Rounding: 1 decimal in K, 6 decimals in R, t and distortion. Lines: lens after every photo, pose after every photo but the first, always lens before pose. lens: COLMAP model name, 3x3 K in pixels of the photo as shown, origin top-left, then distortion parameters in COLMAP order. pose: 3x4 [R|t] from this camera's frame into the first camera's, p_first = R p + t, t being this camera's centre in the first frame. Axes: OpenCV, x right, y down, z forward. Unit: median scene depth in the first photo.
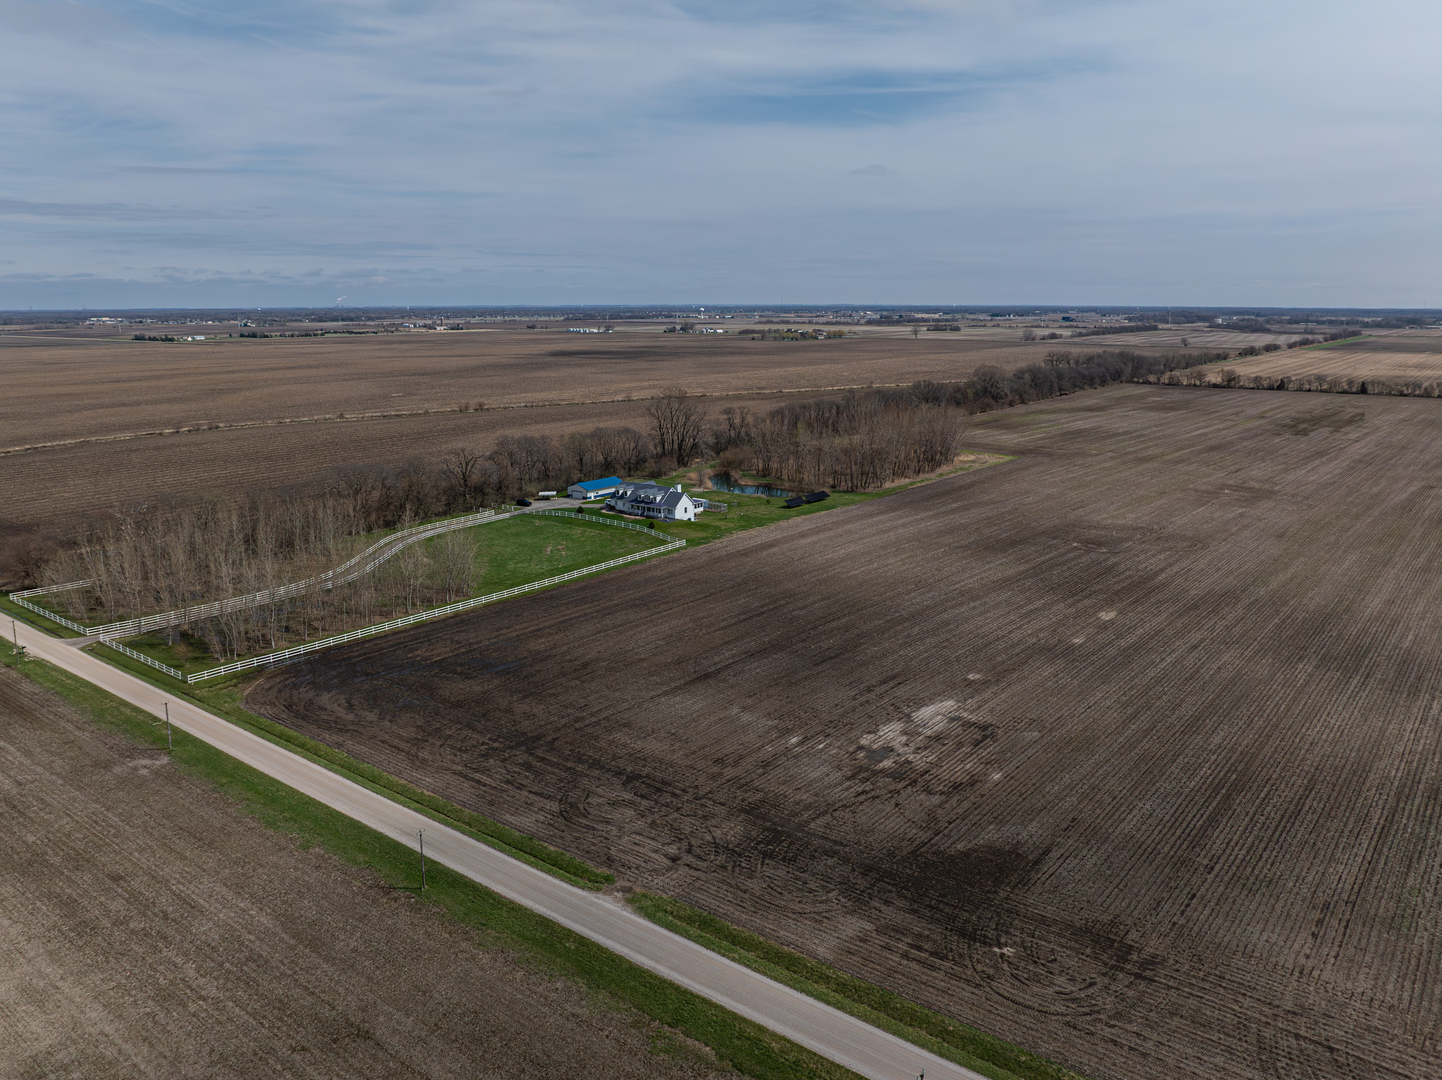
lens RADIAL K [[1047.9, 0, 721.0], [0, 1047.9, 540.0], [0, 0, 1]] dist [-0.032473, -0.006136]
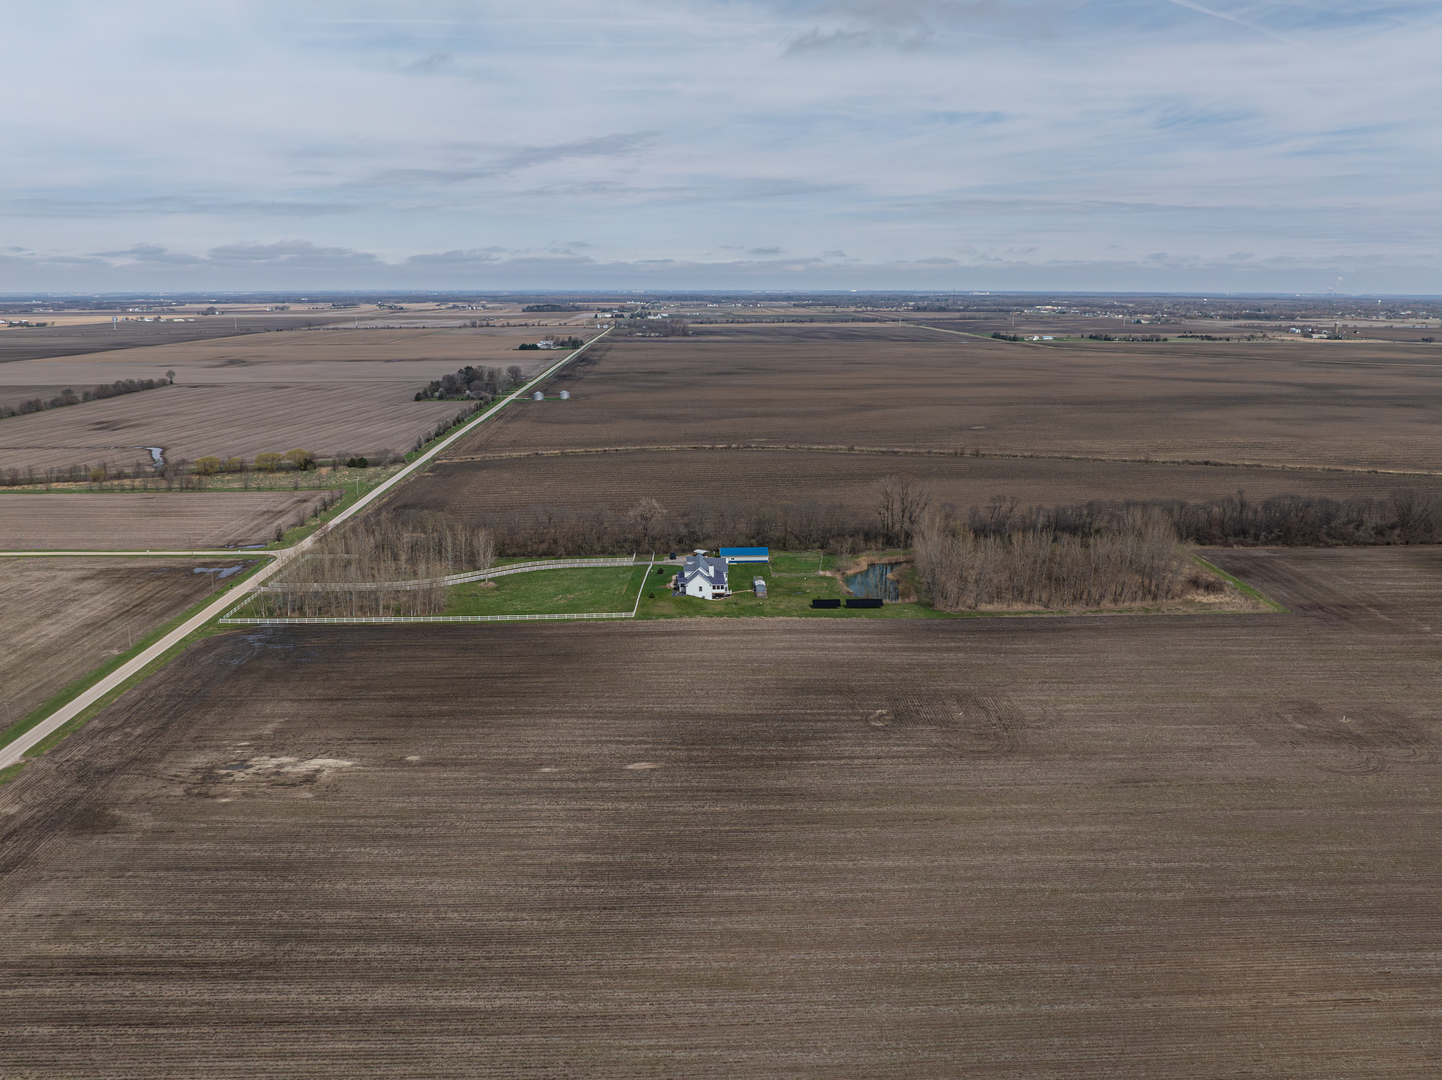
lens RADIAL K [[1072.0, 0, 738.3], [0, 1072.0, 538.3], [0, 0, 1]] dist [-0.038447, 0.002897]
pose [[0.661334, 0.174642, -0.729477, 1.337690], [-0.168435, 0.982258, 0.082459, -0.296603], [0.730936, 0.068336, 0.679016, 0.343902]]
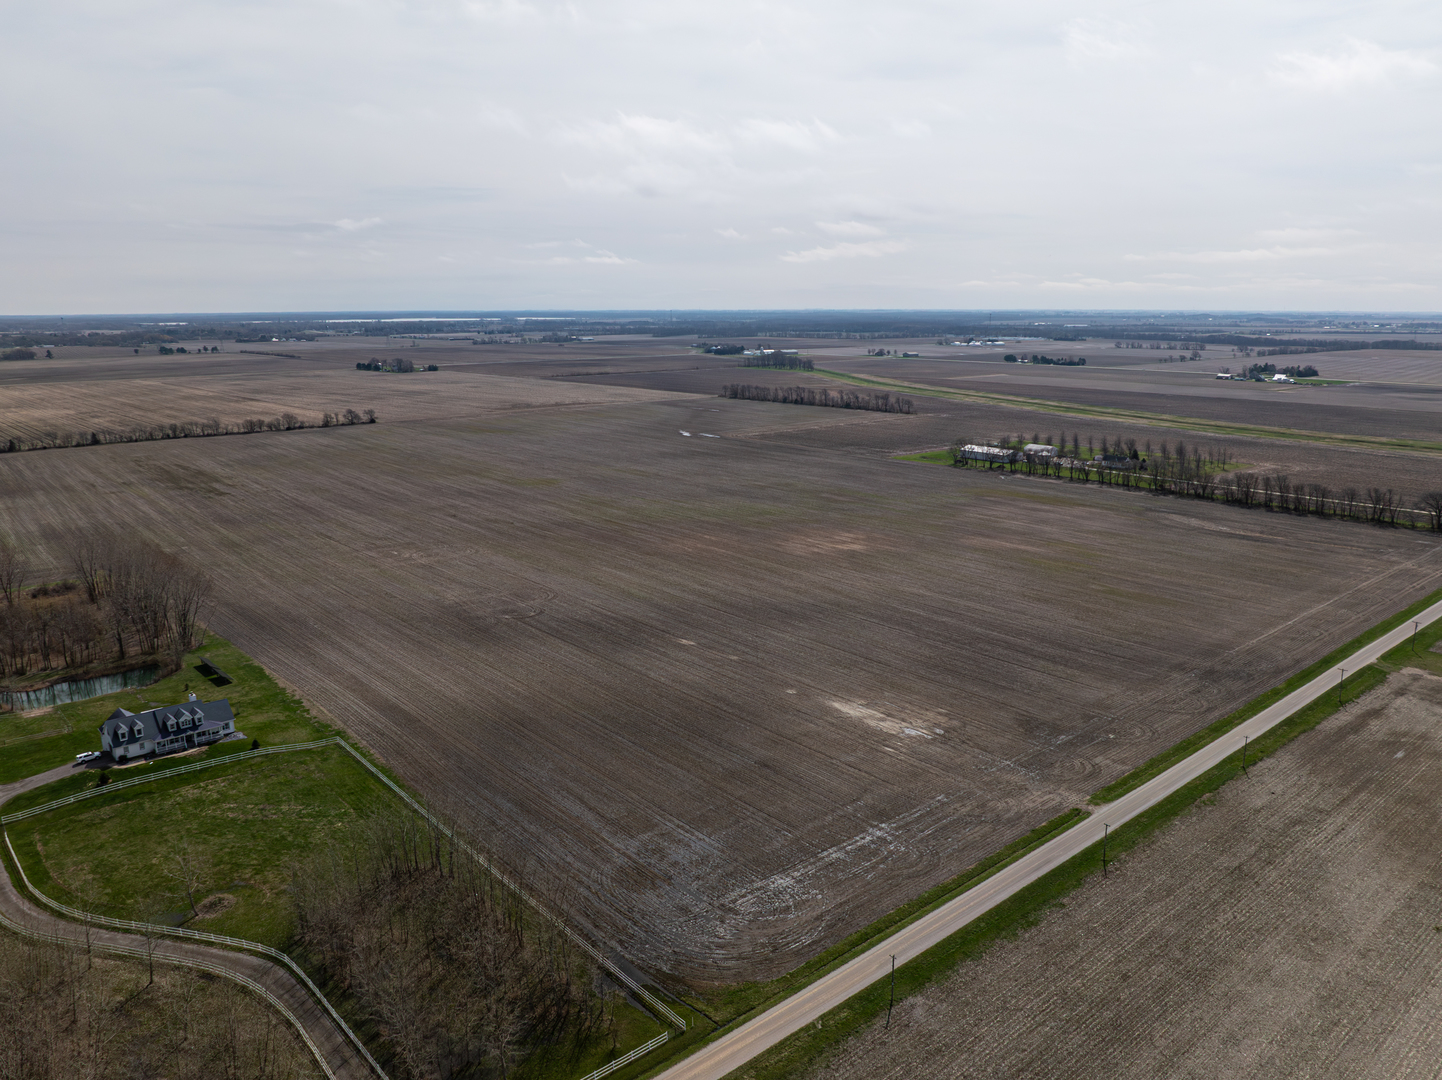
lens RADIAL K [[1047.9, 0, 721.0], [0, 1047.9, 540.0], [0, 0, 1]] dist [-0.032473, -0.006136]
pose [[0.194694, -0.212665, 0.957532, -1.114251], [0.219901, 0.960827, 0.168685, -0.338599], [-0.955896, 0.177721, 0.233833, 0.650282]]
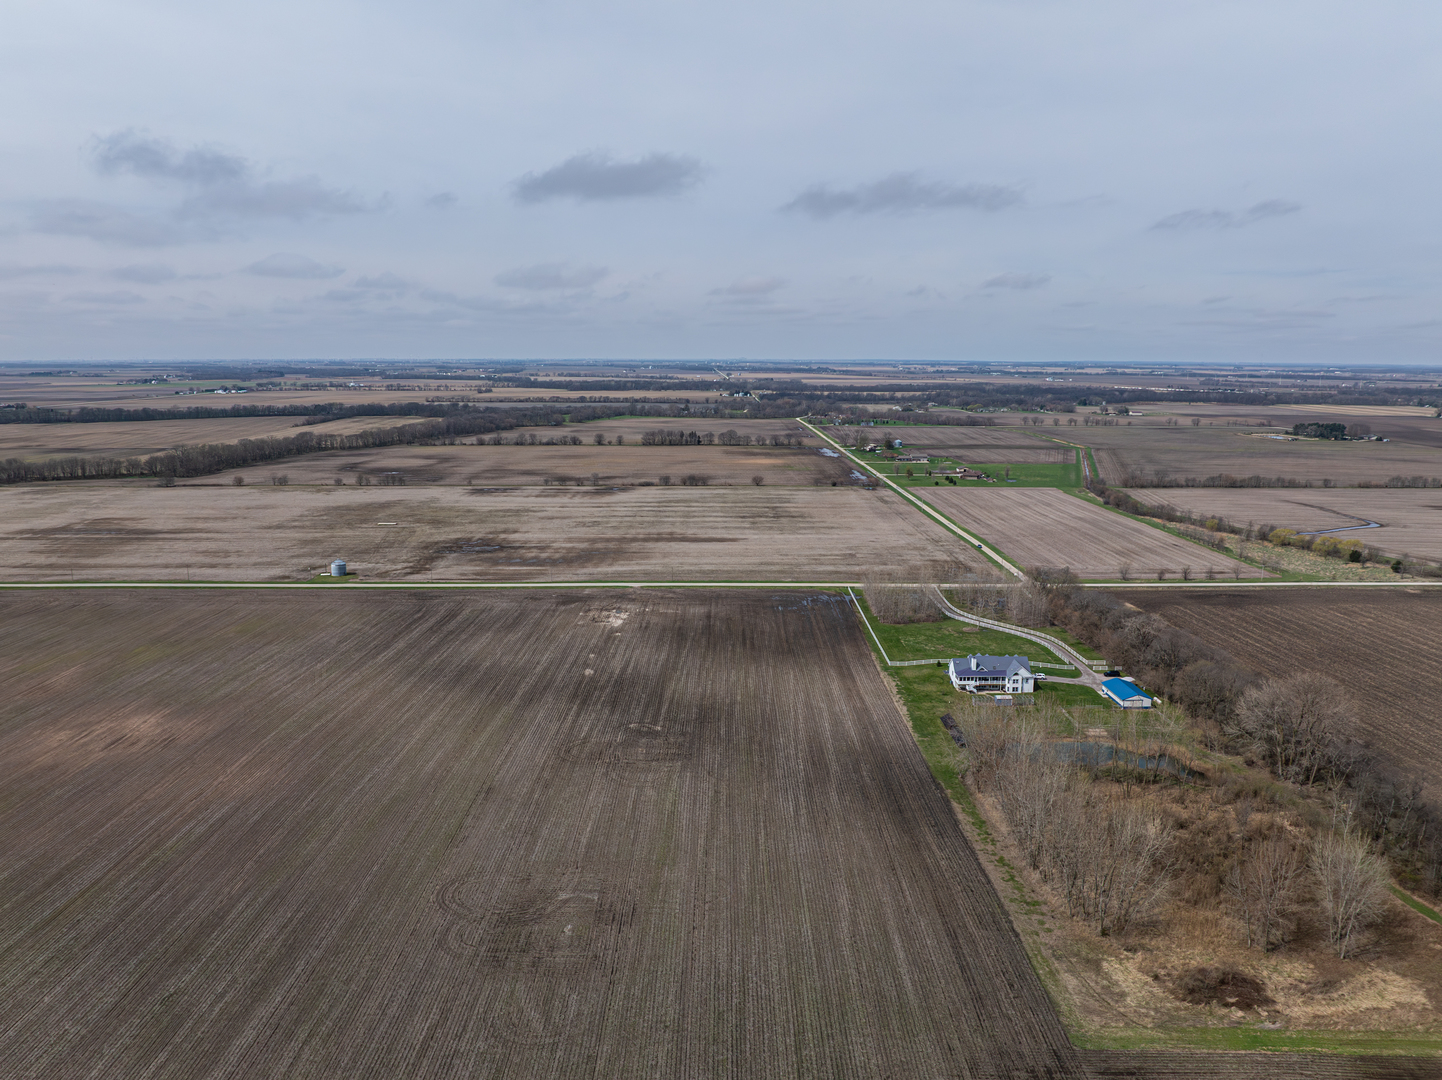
lens RADIAL K [[1072.0, 0, 738.3], [0, 1072.0, 538.3], [0, 0, 1]] dist [-0.038447, 0.002897]
pose [[-0.773420, 0.106035, -0.624963, 1.412213], [-0.143461, 0.931050, 0.335506, -0.855813], [0.617447, 0.349144, -0.704881, 2.597943]]
